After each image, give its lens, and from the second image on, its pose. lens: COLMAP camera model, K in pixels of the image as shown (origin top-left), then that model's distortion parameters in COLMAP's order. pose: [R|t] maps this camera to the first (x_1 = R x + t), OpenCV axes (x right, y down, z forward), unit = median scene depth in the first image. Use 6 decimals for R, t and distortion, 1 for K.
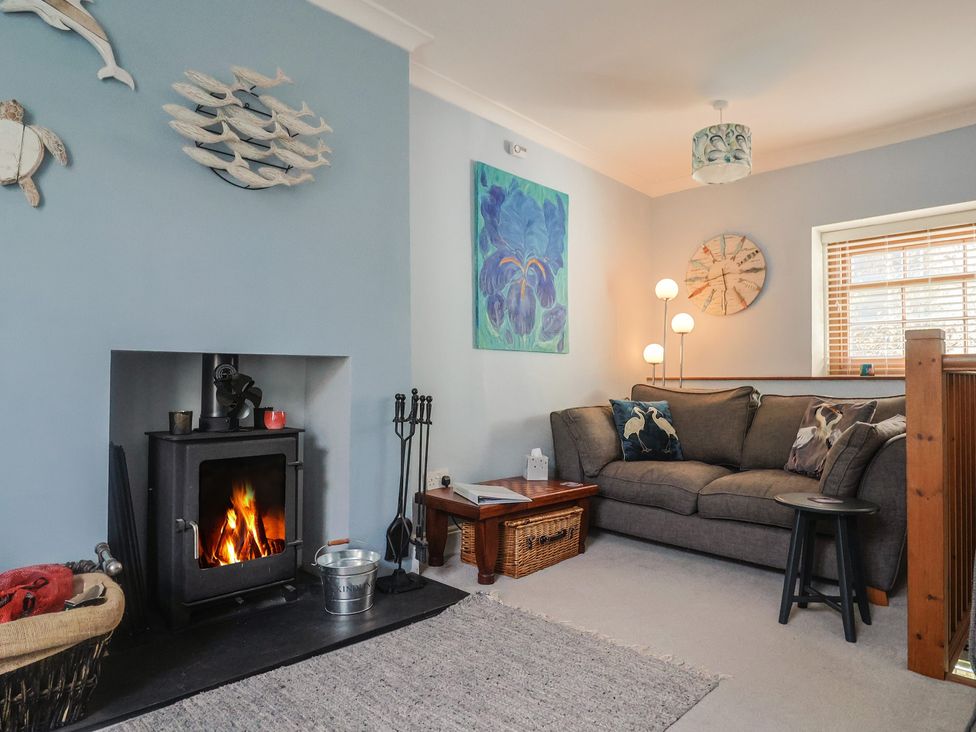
lens RADIAL K [[603.8, 0, 490.8], [0, 603.8, 369.9], [0, 0, 1]] dist [0.006620, 0.000073]
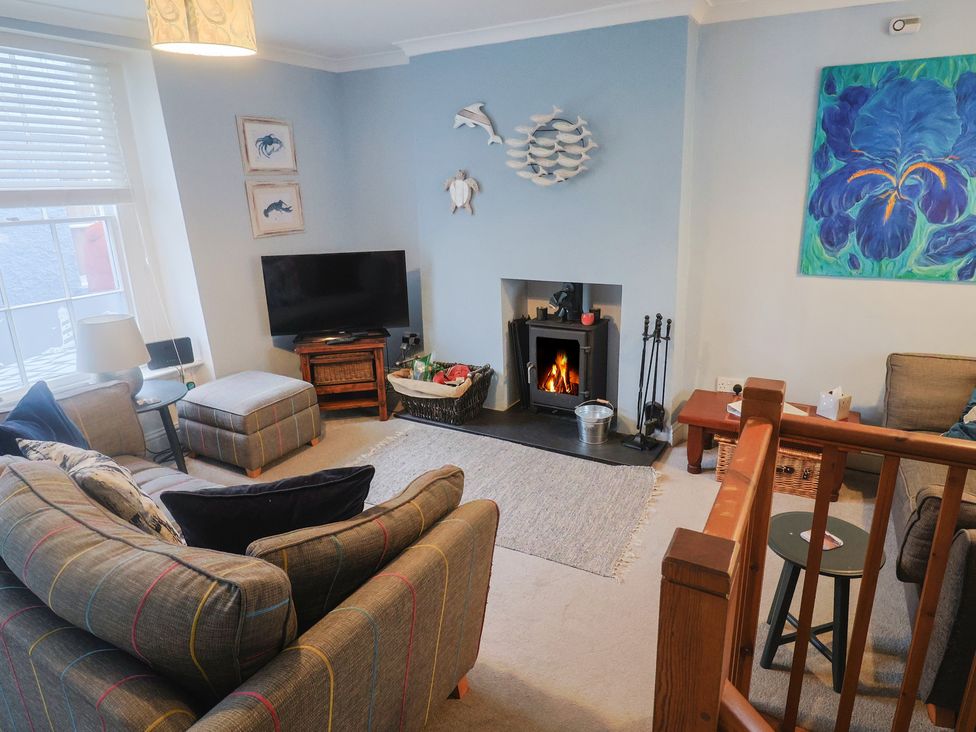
lens RADIAL K [[603.8, 0, 488.8], [0, 603.8, 362.5], [0, 0, 1]] dist [0.006620, 0.000073]
pose [[0.256532, 0.268082, -0.928614, 1.039528], [0.049511, 0.955859, 0.289625, -0.268880], [0.965267, -0.120274, 0.231936, 0.321471]]
